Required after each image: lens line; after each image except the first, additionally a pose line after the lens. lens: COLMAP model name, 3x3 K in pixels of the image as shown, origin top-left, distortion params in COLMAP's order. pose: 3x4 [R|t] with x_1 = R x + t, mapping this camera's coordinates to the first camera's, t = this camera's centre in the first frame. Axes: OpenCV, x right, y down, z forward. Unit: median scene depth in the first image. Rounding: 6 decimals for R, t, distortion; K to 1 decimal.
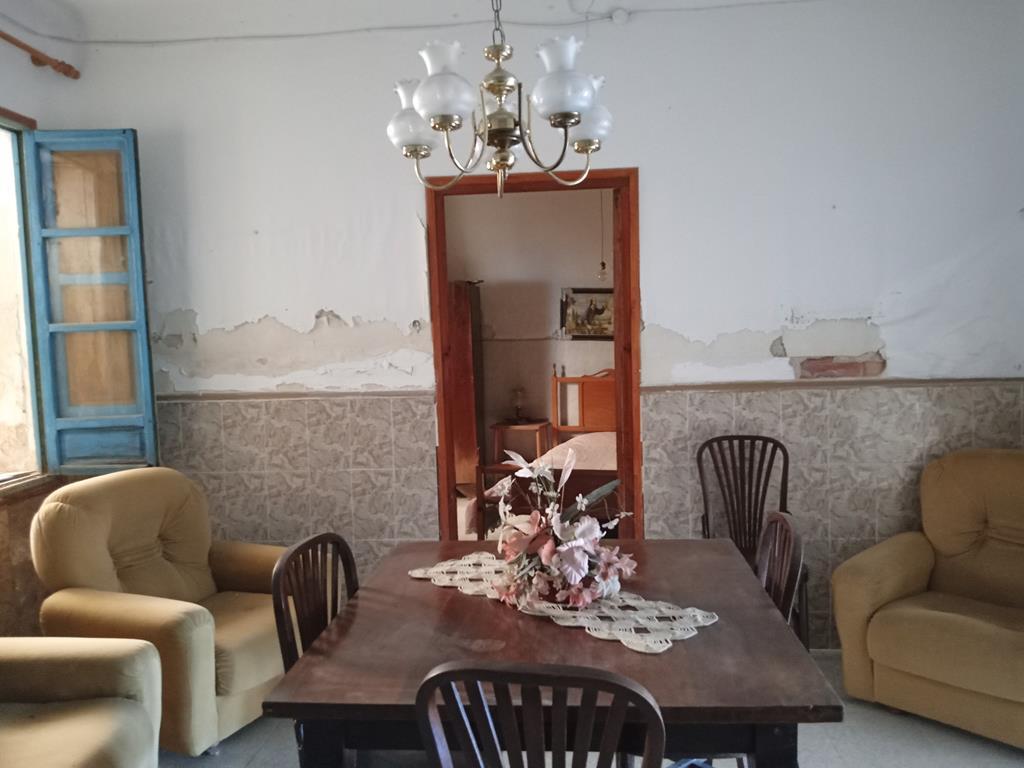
lens RADIAL K [[790.4, 0, 512.0], [0, 790.4, 384.0], [0, 0, 1]] dist [0.047130, -0.088826]
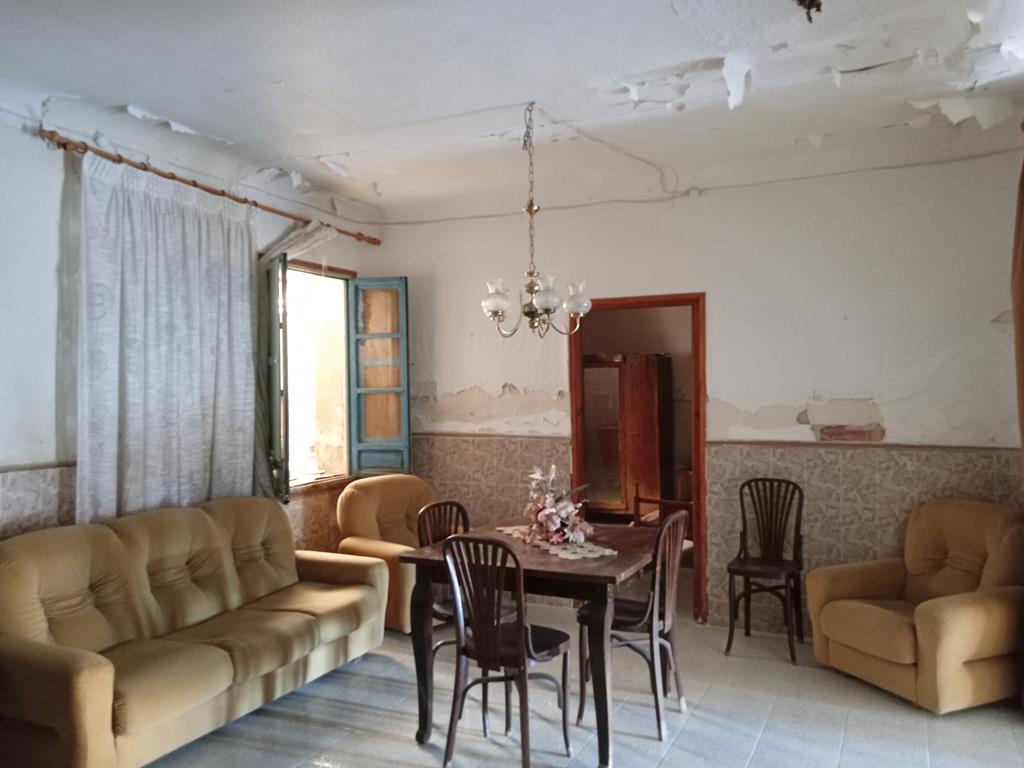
lens RADIAL K [[789.7, 0, 527.4], [0, 789.7, 381.9], [0, 0, 1]] dist [0.137026, -0.327267]
pose [[0.936316, 0.020543, -0.350557, 0.368990], [-0.043496, 0.997384, -0.057727, -0.005897], [0.348455, 0.069298, 0.934760, -0.488005]]
